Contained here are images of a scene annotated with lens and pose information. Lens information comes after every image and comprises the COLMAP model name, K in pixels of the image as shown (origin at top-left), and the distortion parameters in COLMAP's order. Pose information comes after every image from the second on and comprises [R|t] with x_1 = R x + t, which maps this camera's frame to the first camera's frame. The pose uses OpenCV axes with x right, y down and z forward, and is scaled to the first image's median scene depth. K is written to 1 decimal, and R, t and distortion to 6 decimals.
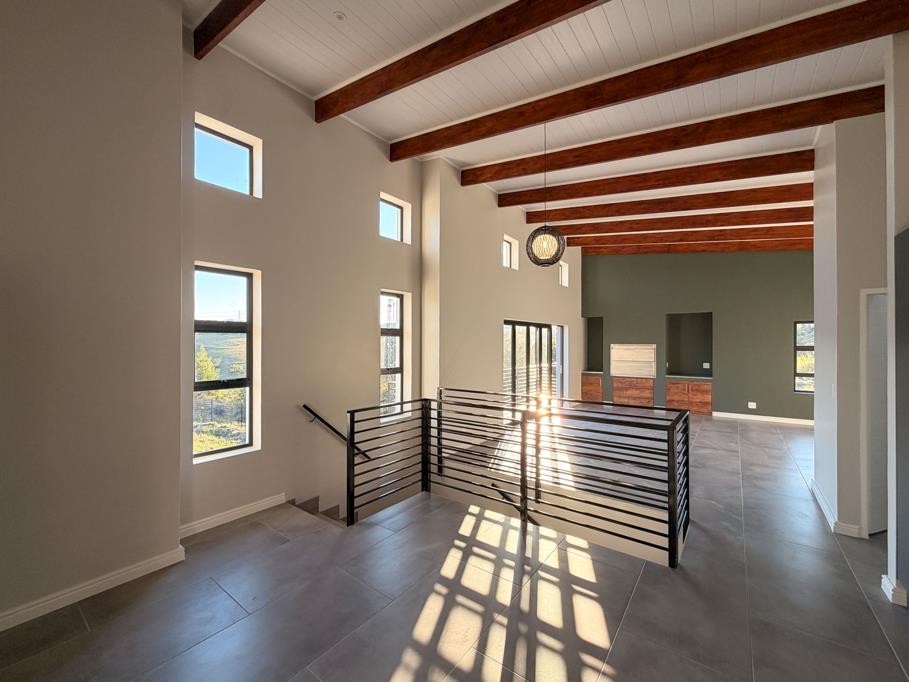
lens RADIAL K [[380.2, 0, 456.6], [0, 380.2, 344.9], [0, 0, 1]] dist [0.002536, -0.000856]
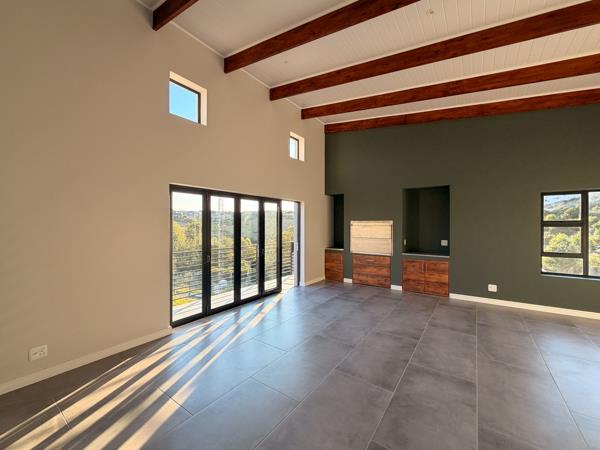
lens RADIAL K [[251.0, 0, 302.1], [0, 251.0, 227.8], [0, 0, 1]] dist [0.002536, -0.000856]
pose [[0.999996, 0.000466, 0.002942, 0.295053], [-0.000485, 0.999980, 0.006342, 0.013130], [-0.002939, -0.006343, 0.999976, 0.370854]]
